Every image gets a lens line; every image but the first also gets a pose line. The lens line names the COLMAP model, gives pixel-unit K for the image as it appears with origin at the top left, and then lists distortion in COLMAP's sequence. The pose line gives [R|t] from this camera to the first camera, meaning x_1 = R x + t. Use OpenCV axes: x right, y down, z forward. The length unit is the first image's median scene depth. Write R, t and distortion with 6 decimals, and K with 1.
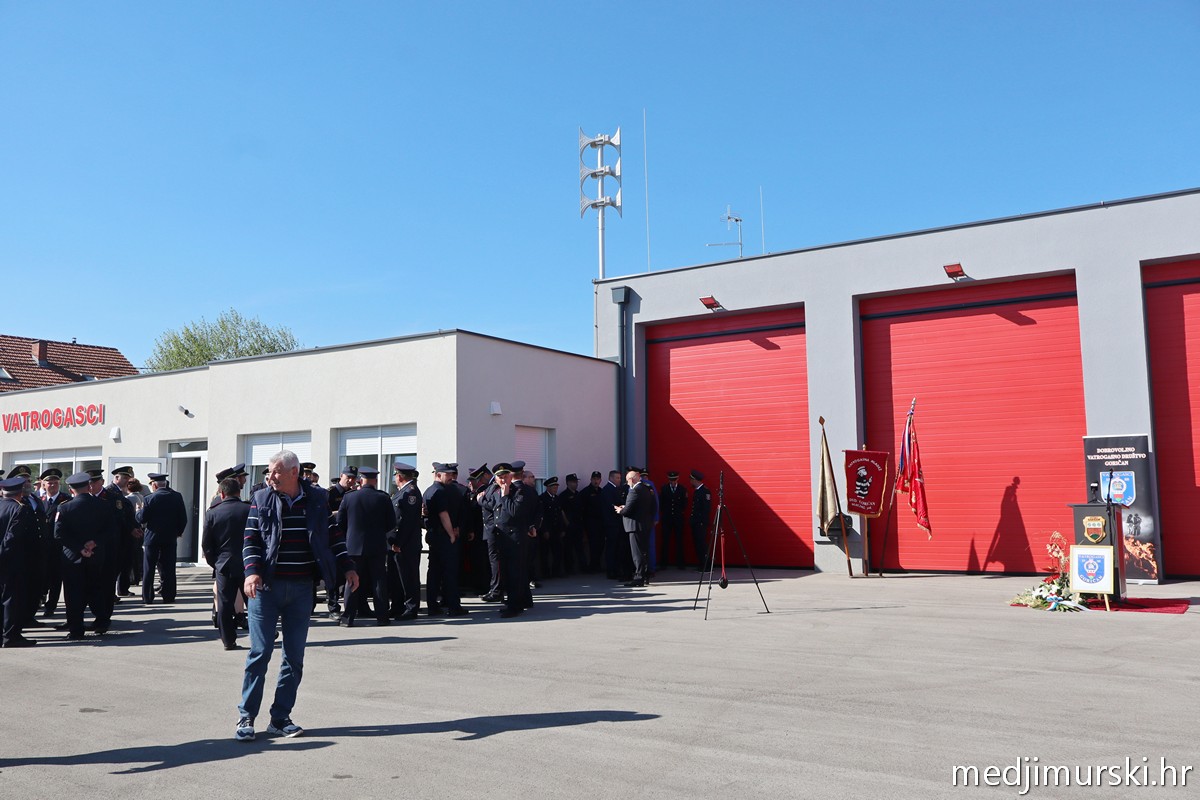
lens RADIAL K [[1015.3, 0, 600.0], [0, 1015.3, 400.0], [0, 0, 1]] dist [-0.004012, -0.000078]
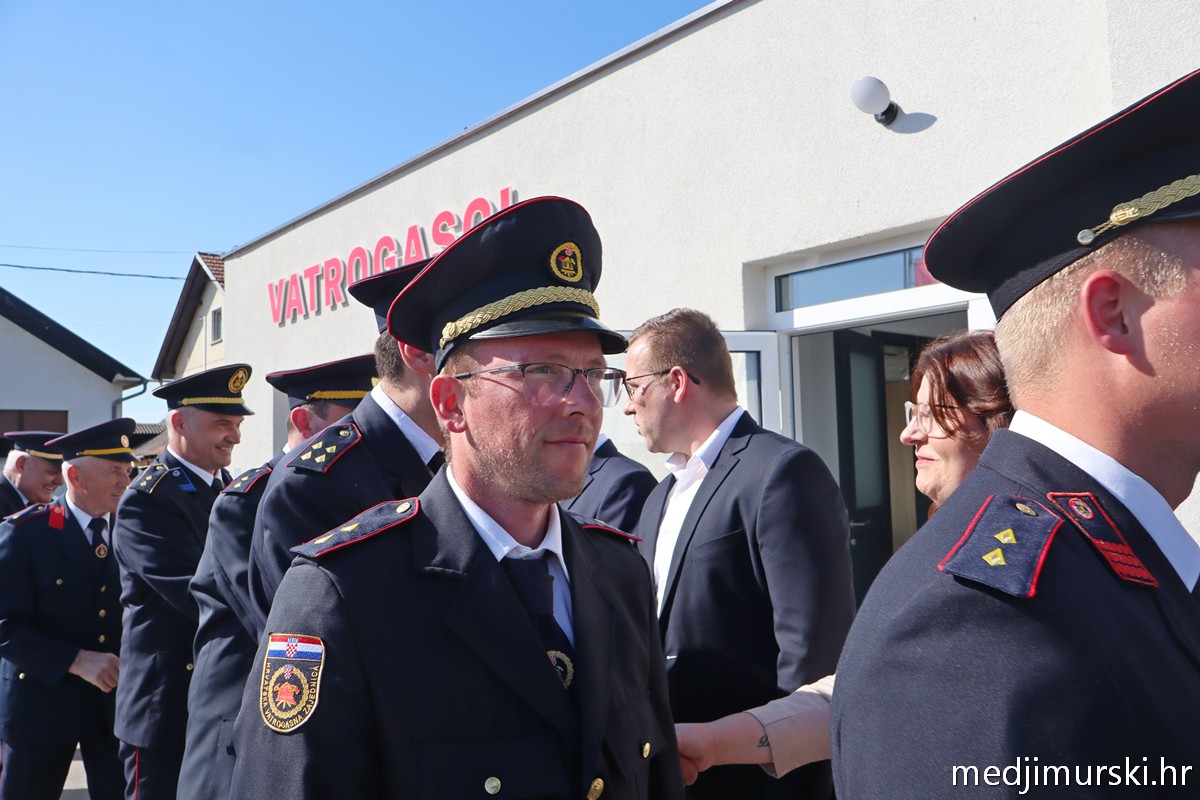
lens RADIAL K [[1015.3, 0, 600.0], [0, 1015.3, 400.0], [0, 0, 1]] dist [-0.004012, -0.000078]
pose [[0.955235, -0.033298, -0.293968, -0.362893], [0.042186, 0.998823, 0.023942, 0.060815], [0.292825, -0.035272, 0.955515, 0.685698]]
